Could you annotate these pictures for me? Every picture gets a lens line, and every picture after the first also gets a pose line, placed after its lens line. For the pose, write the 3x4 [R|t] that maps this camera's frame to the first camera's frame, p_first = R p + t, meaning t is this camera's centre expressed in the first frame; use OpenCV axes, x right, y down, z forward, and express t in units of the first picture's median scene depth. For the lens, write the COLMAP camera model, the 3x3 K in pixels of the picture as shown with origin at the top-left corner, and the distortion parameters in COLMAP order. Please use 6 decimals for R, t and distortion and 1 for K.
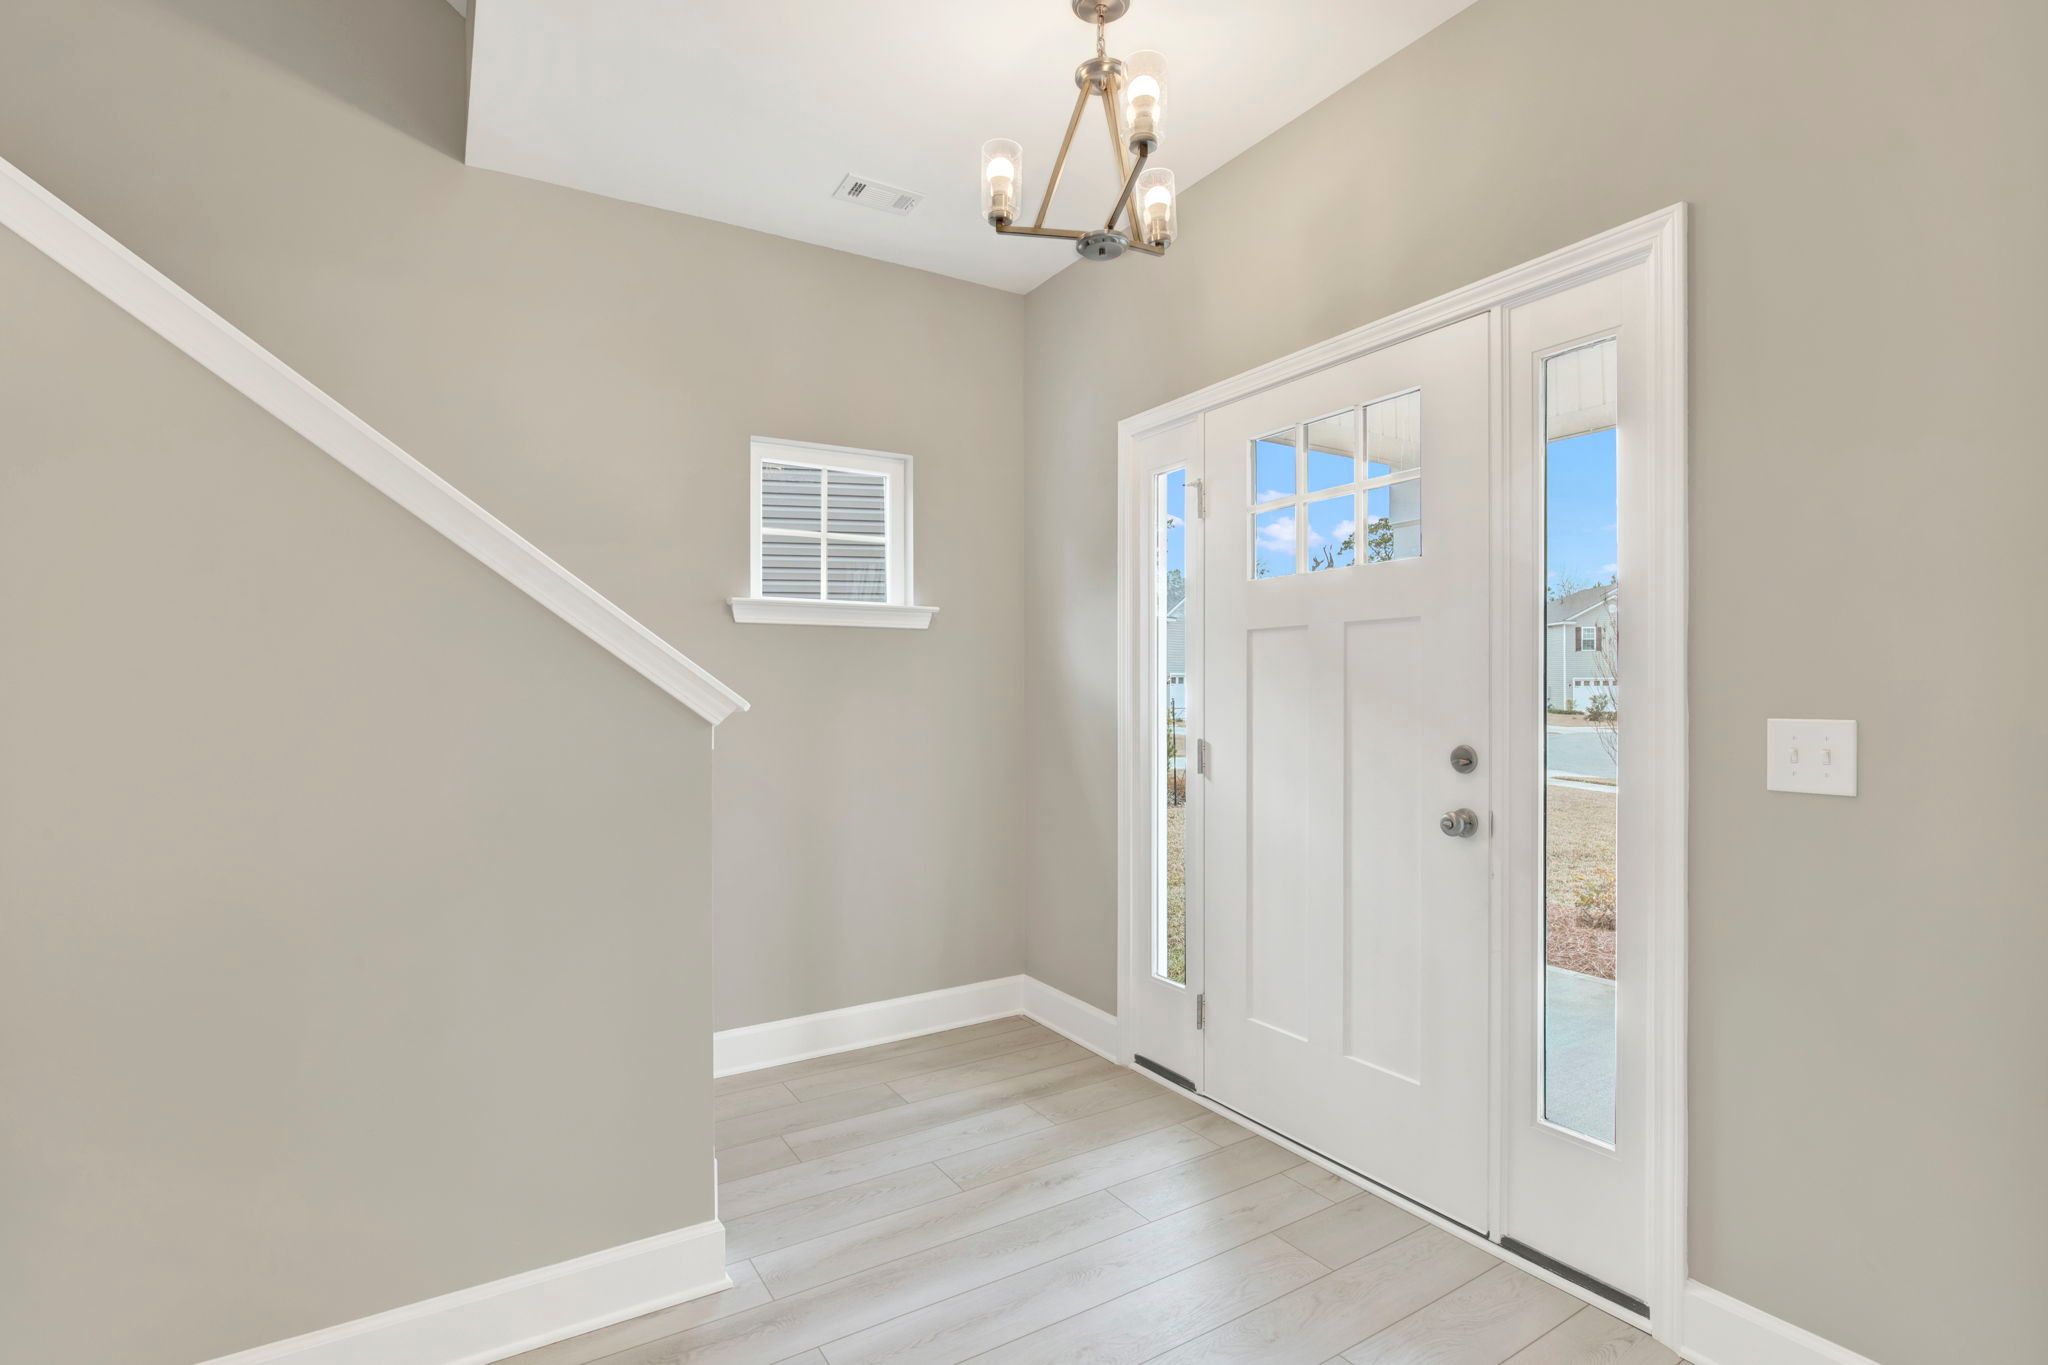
lens RADIAL K [[984.0, 0, 1025.0], [0, 984.0, 676.1], [0, 0, 1]] dist [-0.011404, 0.000282]
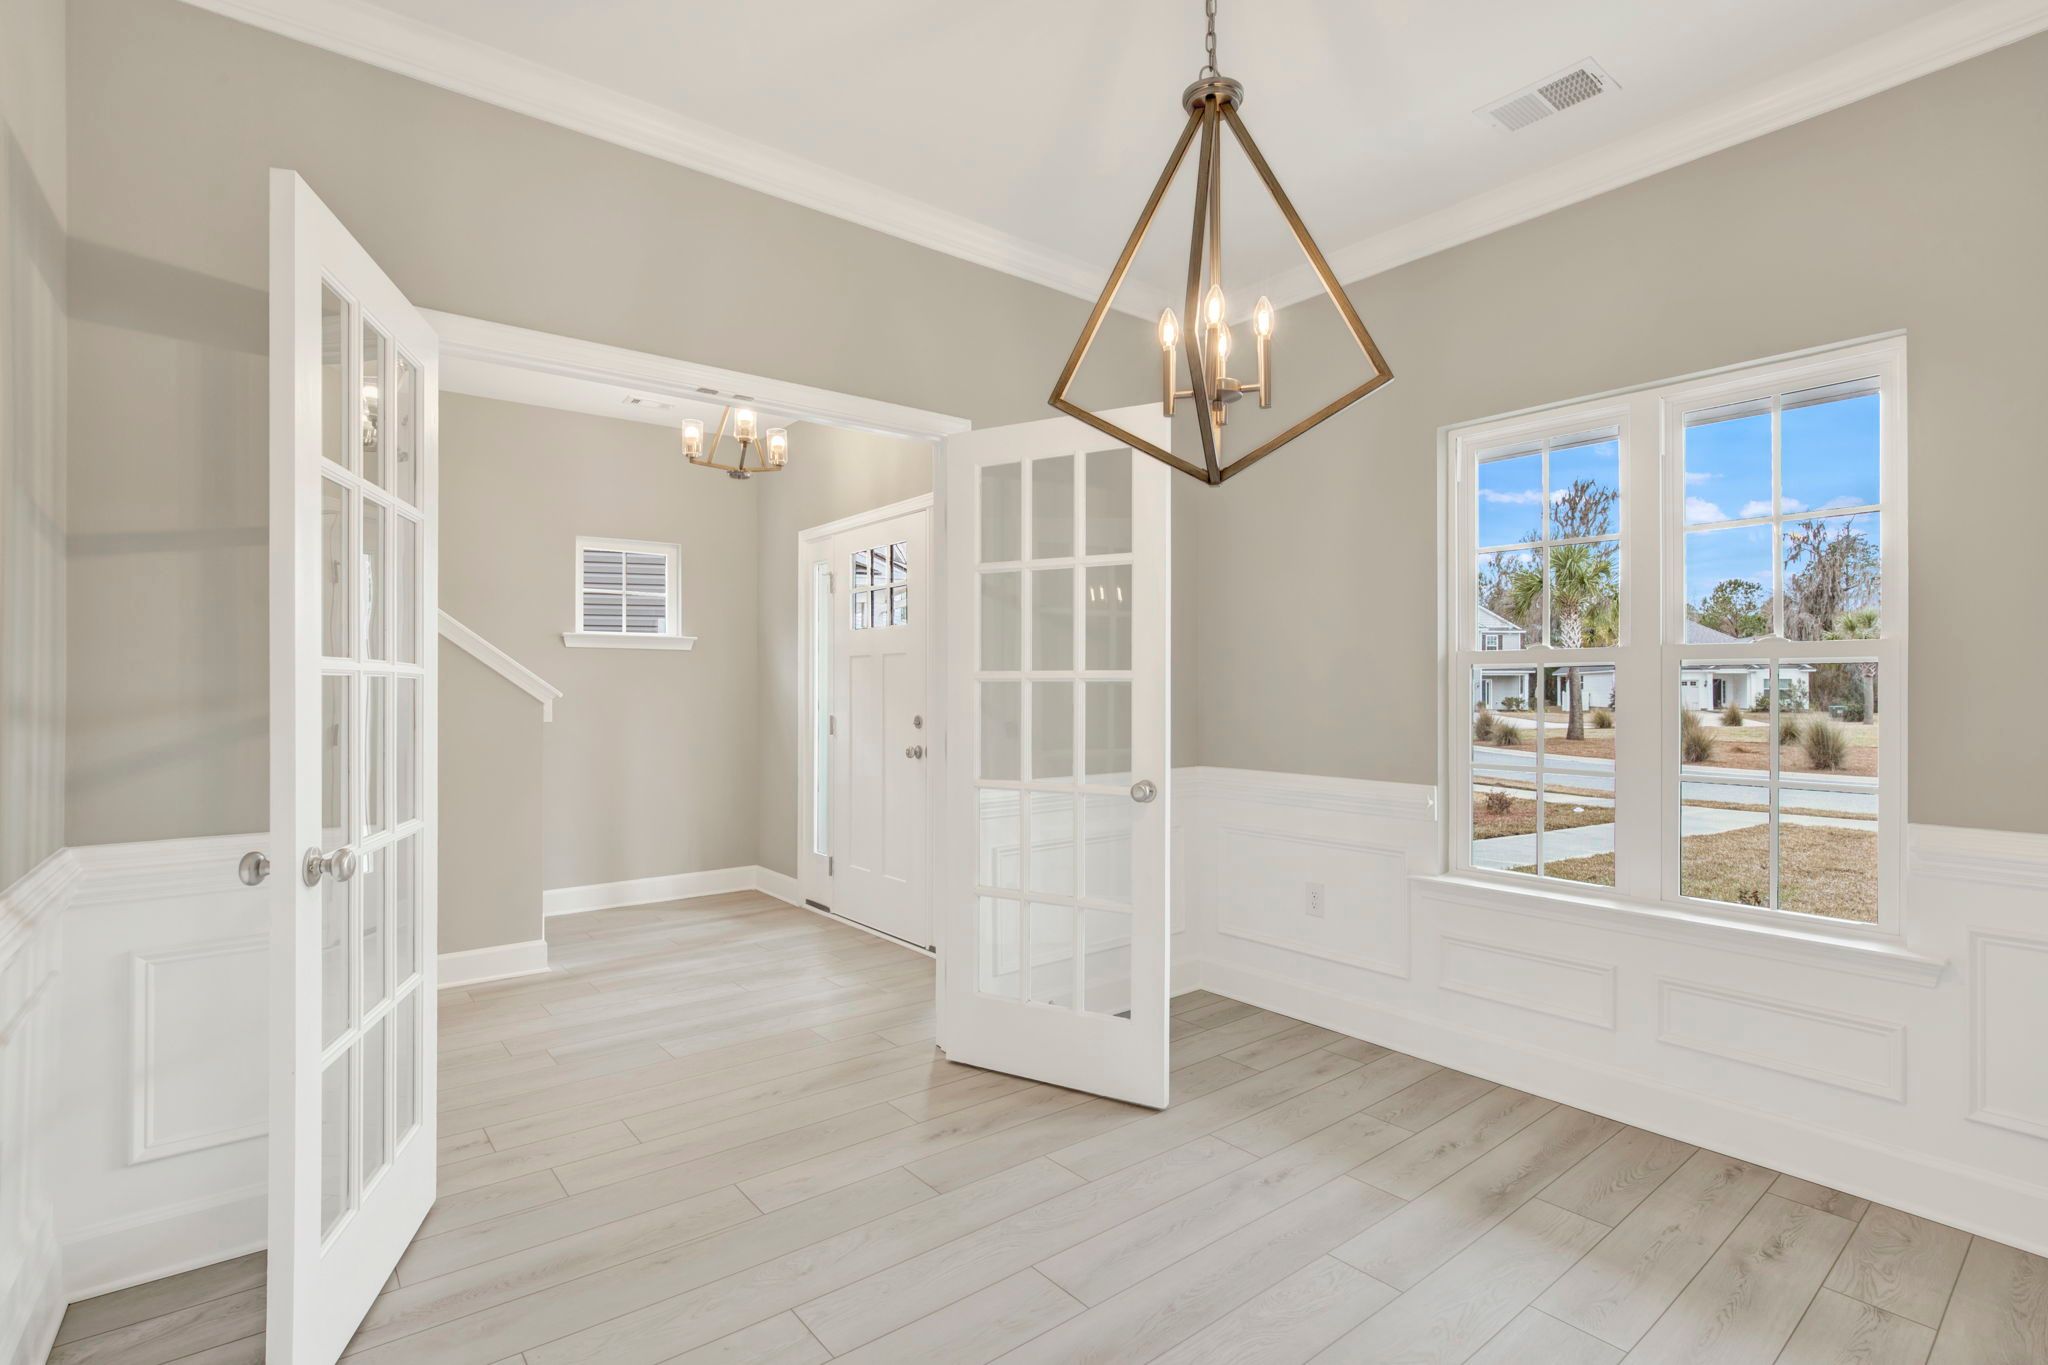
lens RADIAL K [[984.0, 0, 1032.9], [0, 984.0, 684.1], [0, 0, 1]] dist [-0.011404, 0.000282]
pose [[0.992680, 0.004860, 0.120675, 0.295068], [-0.005692, 0.999962, 0.006553, -0.007757], [-0.120639, -0.007191, 0.992670, -0.756052]]
